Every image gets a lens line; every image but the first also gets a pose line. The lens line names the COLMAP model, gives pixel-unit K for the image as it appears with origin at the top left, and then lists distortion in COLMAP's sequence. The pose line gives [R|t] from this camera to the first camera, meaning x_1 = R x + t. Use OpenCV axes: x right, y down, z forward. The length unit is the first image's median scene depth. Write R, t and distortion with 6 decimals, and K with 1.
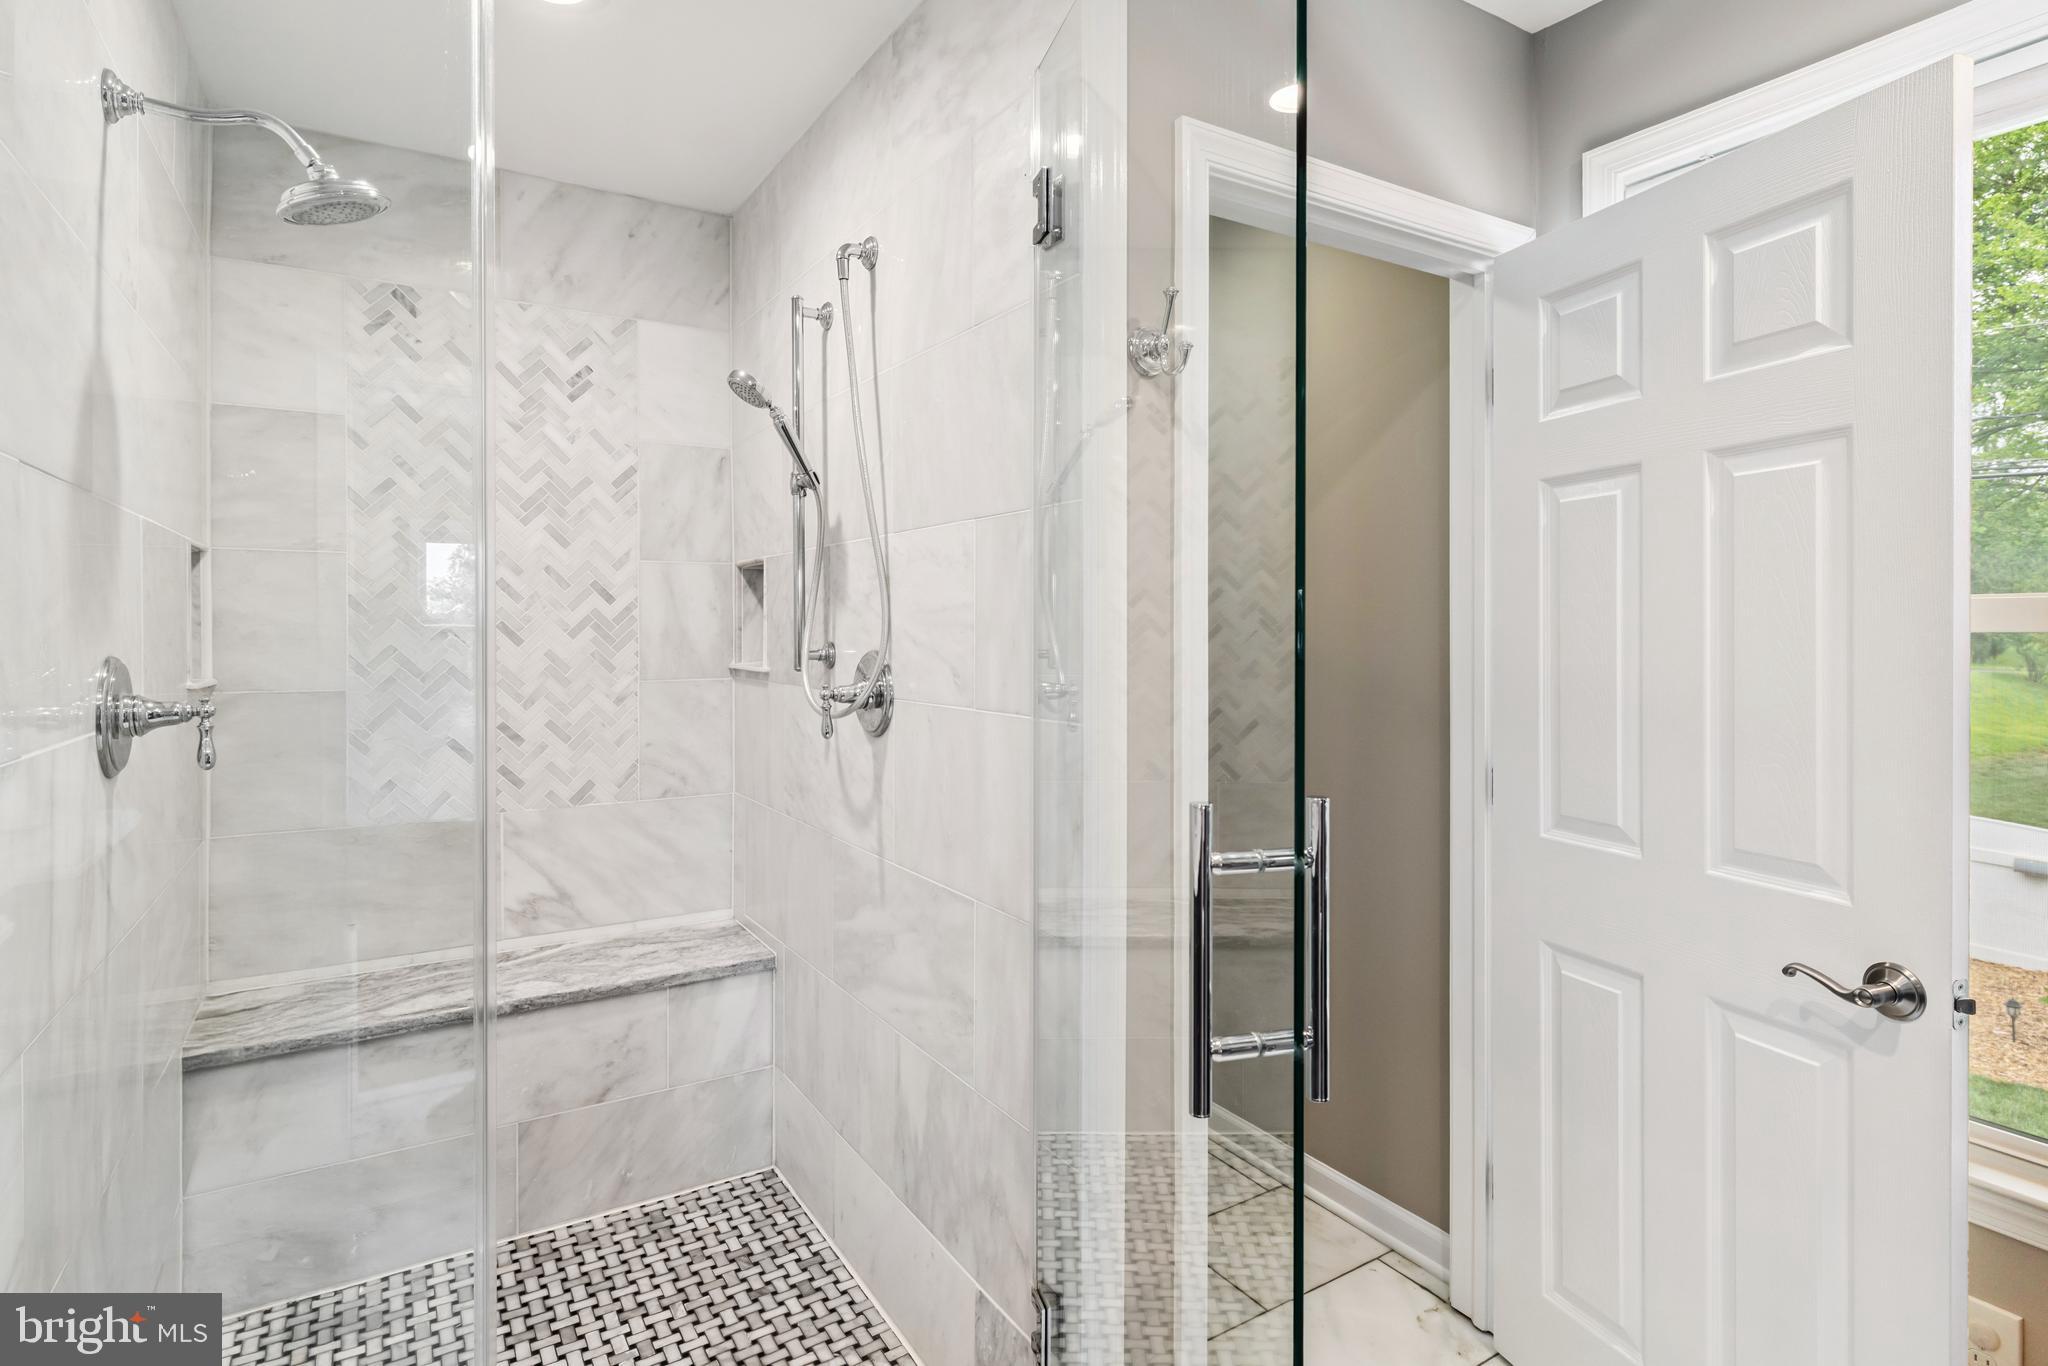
lens RADIAL K [[1053.5, 0, 1025.5], [0, 1053.5, 638.2], [0, 0, 1]] dist [0.006348, -0.000306]
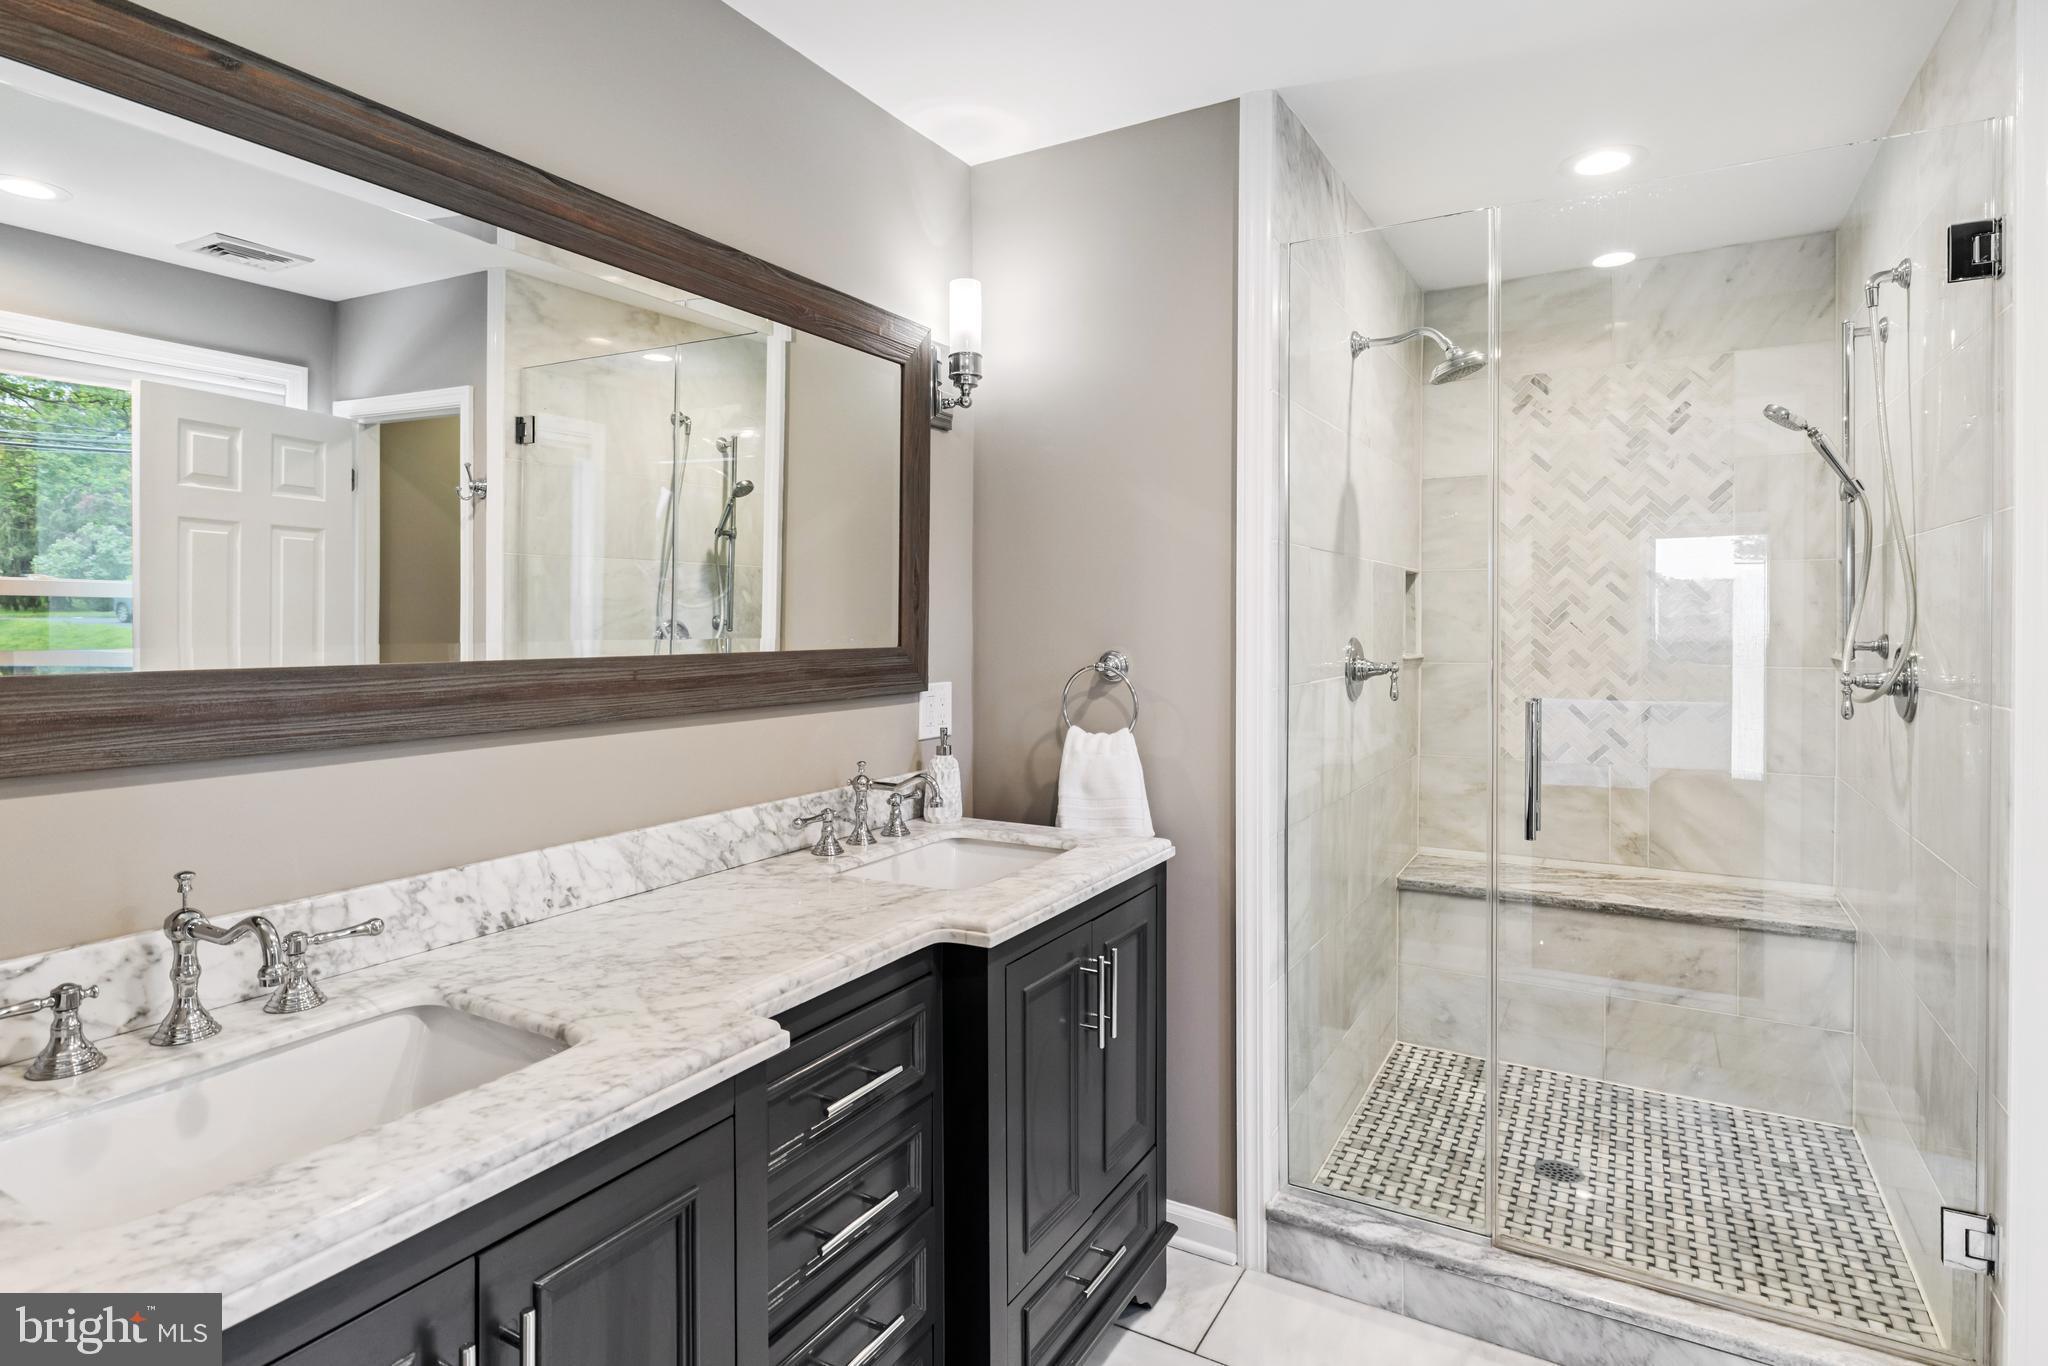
lens RADIAL K [[1053.5, 0, 1025.5], [0, 1053.5, 638.2], [0, 0, 1]] dist [0.006348, -0.000306]
pose [[0.476534, 0.012630, -0.879066, 0.318289], [-0.003921, 0.999917, 0.012241, -0.001829], [0.879147, -0.002386, 0.476544, -0.257565]]
